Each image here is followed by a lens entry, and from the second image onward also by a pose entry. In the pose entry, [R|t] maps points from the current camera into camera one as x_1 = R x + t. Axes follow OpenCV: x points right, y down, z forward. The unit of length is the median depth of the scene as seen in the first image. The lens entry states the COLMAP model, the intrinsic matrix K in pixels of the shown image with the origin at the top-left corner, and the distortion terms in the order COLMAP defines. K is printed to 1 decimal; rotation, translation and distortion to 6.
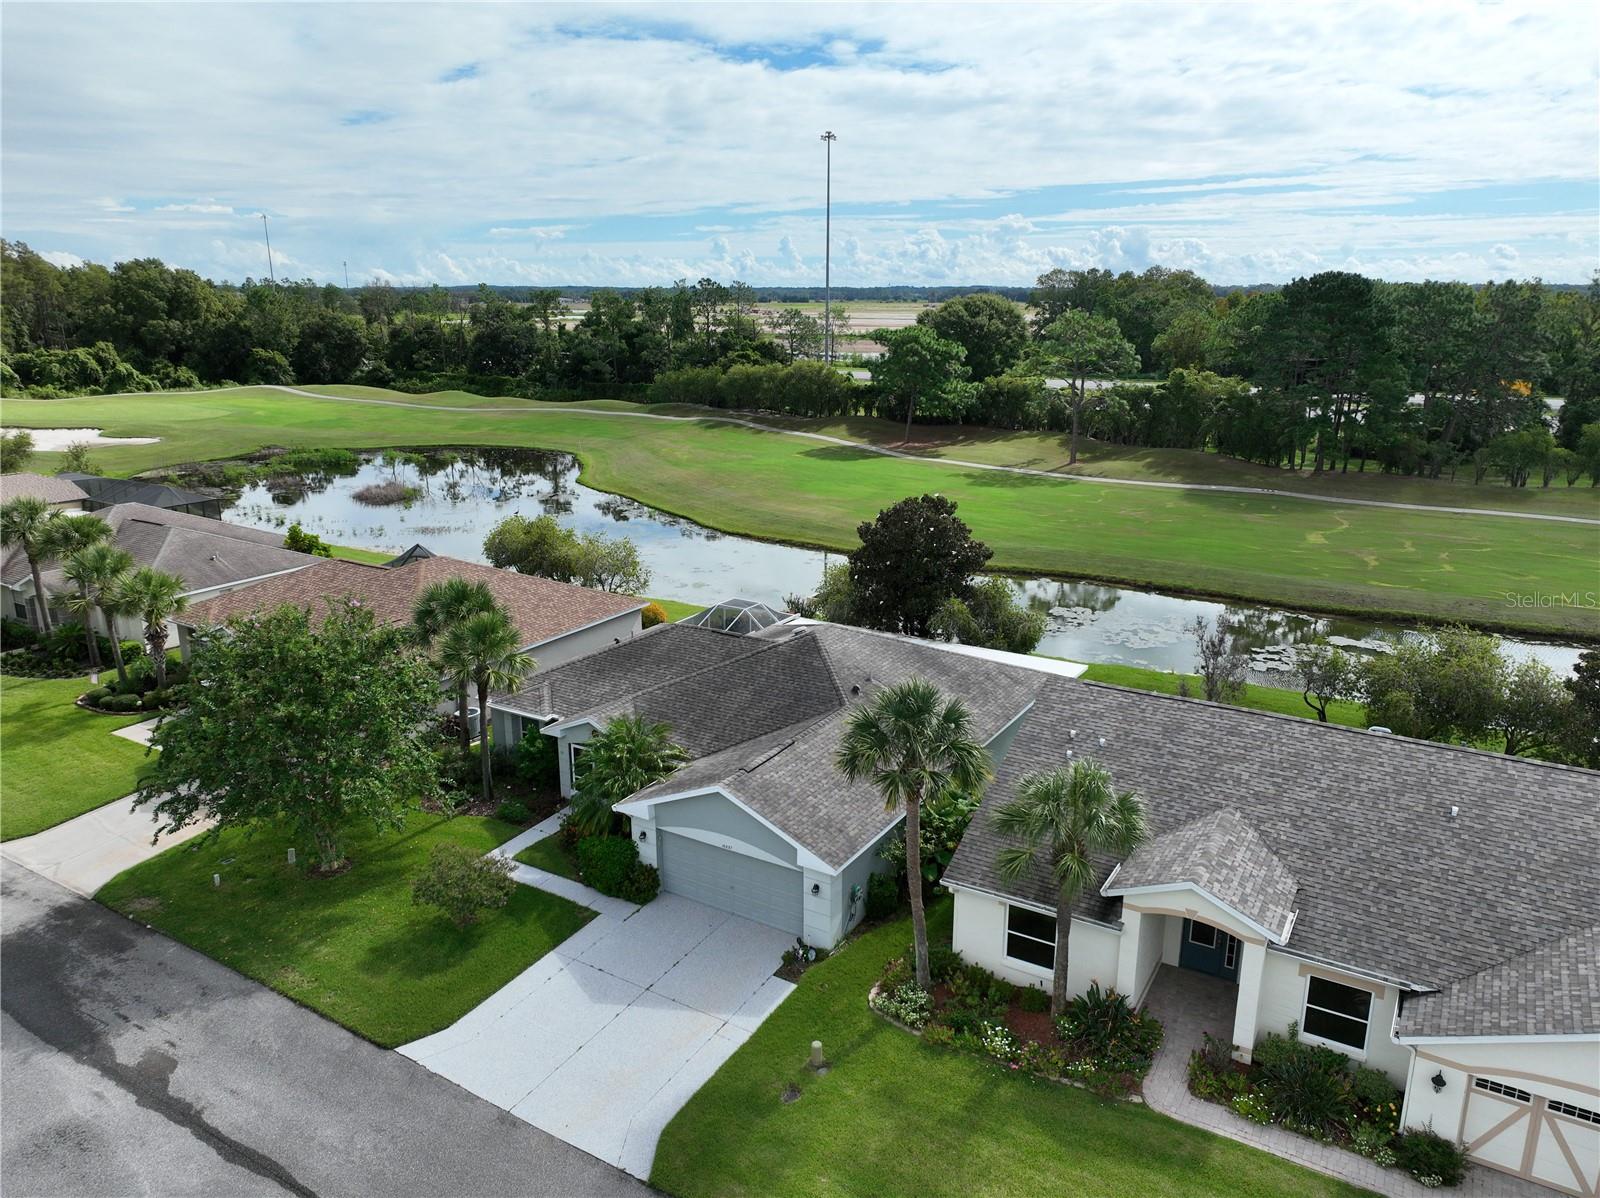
lens RADIAL K [[1132.8, 0, 800.0], [0, 1132.8, 599.0], [0, 0, 1]] dist [0.003881, 0.002111]
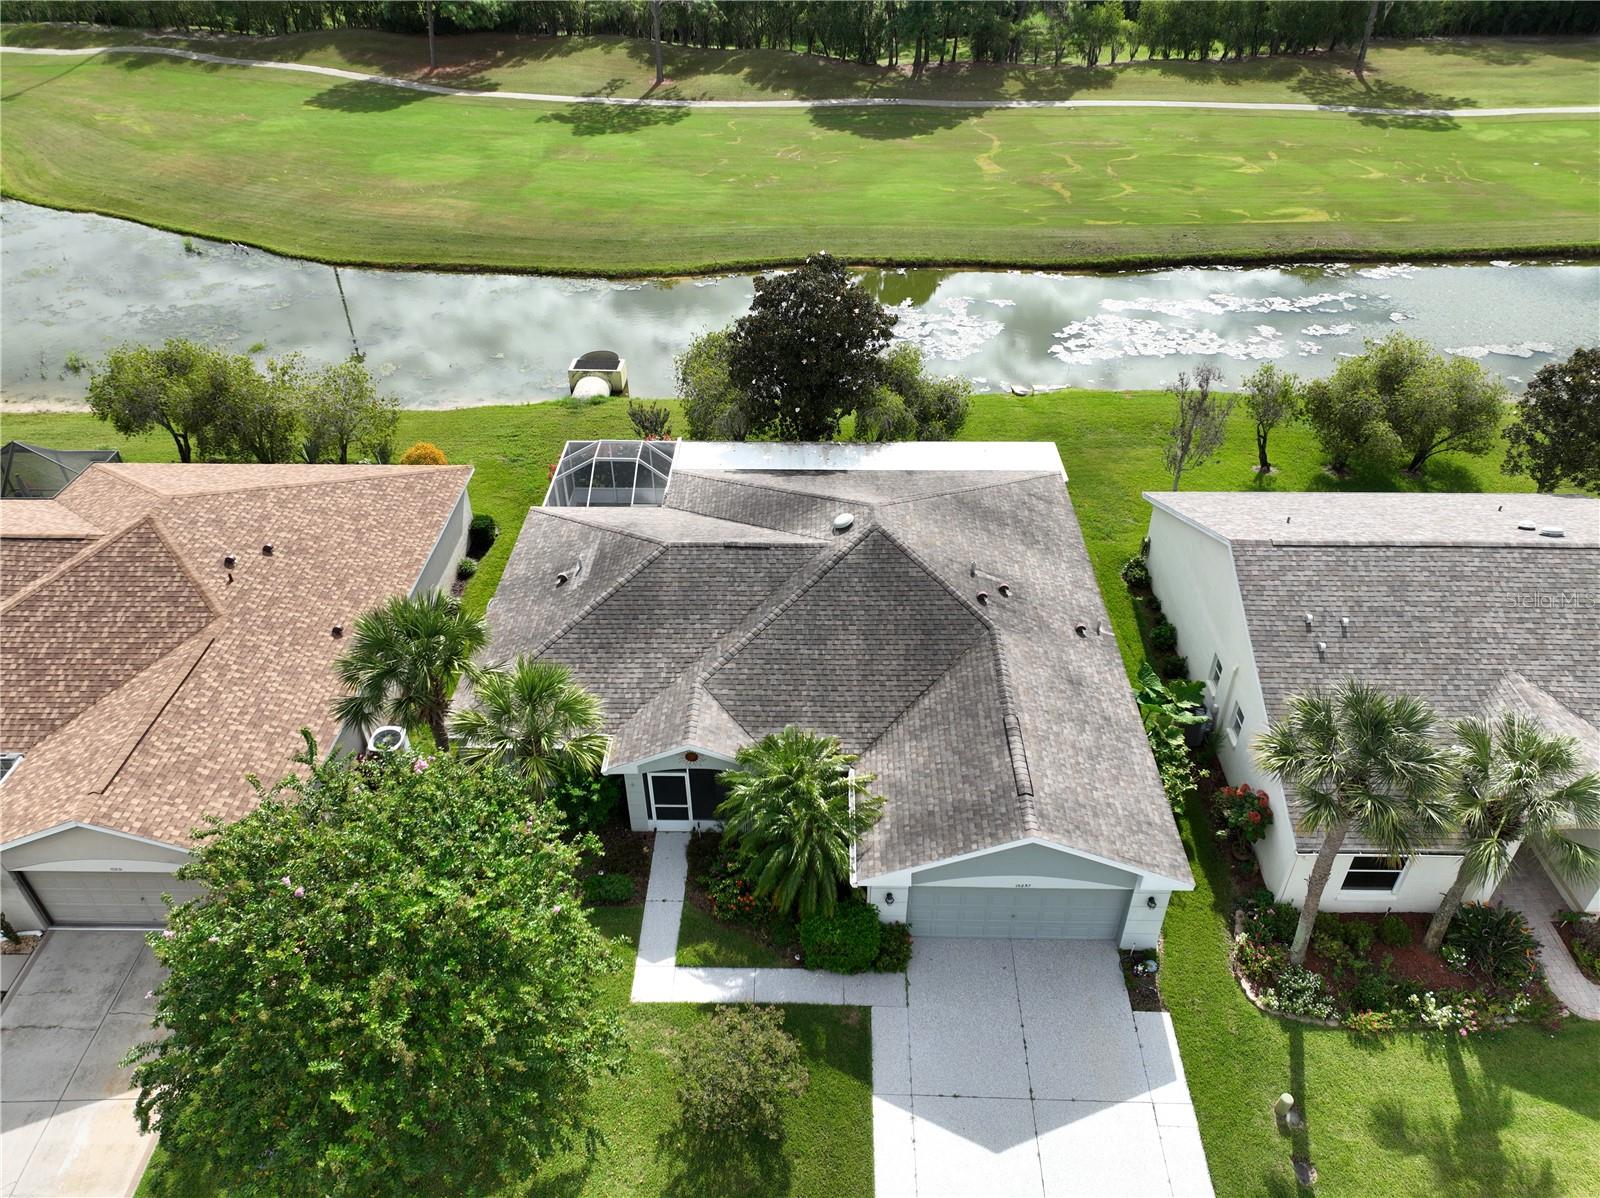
lens RADIAL K [[1119.9, 0, 797.2], [0, 1119.9, 601.9], [0, 0, 1]] dist [-0.010153, 0.031740]
pose [[0.864624, -0.305139, 0.399145, -0.373304], [0.137236, 0.907669, 0.396616, -0.244595], [-0.483314, -0.288146, 0.826668, 0.391931]]
